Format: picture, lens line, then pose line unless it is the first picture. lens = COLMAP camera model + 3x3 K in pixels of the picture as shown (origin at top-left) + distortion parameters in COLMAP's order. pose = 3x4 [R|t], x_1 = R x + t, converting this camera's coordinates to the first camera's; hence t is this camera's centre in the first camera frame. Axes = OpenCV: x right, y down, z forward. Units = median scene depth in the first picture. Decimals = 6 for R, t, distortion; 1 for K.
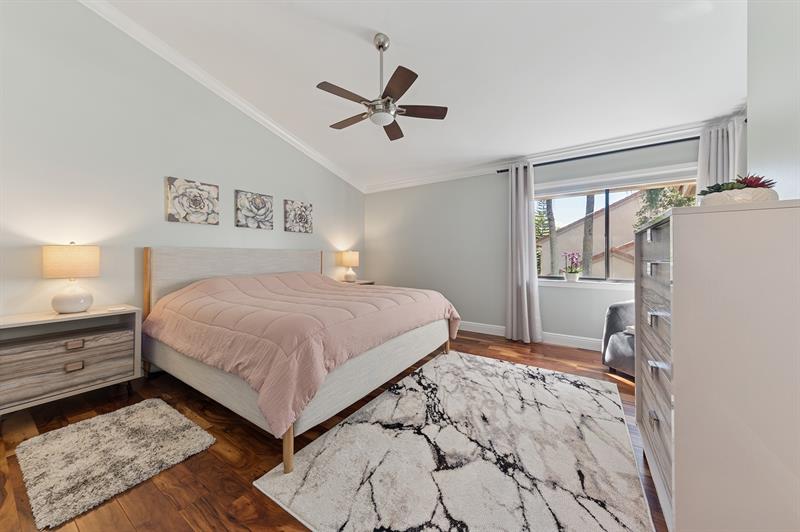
lens RADIAL K [[274.7, 0, 400.7], [0, 274.7, 260.8], [0, 0, 1]] dist [-0.001848, -0.000229]
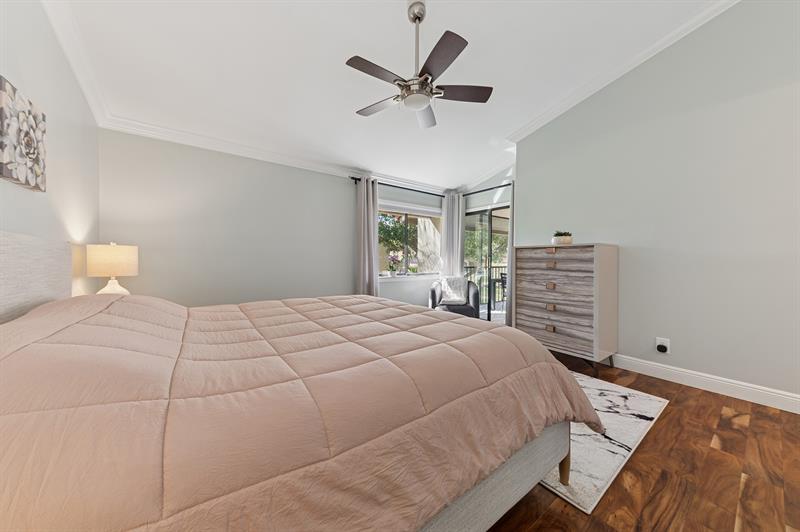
lens RADIAL K [[274.7, 0, 401.0], [0, 274.7, 262.5], [0, 0, 1]] dist [-0.001848, -0.000229]
pose [[0.329009, -0.010610, 0.944267, -0.588490], [0.001157, 0.999941, 0.010832, -0.010270], [-0.944326, -0.002471, 0.329002, 0.479383]]
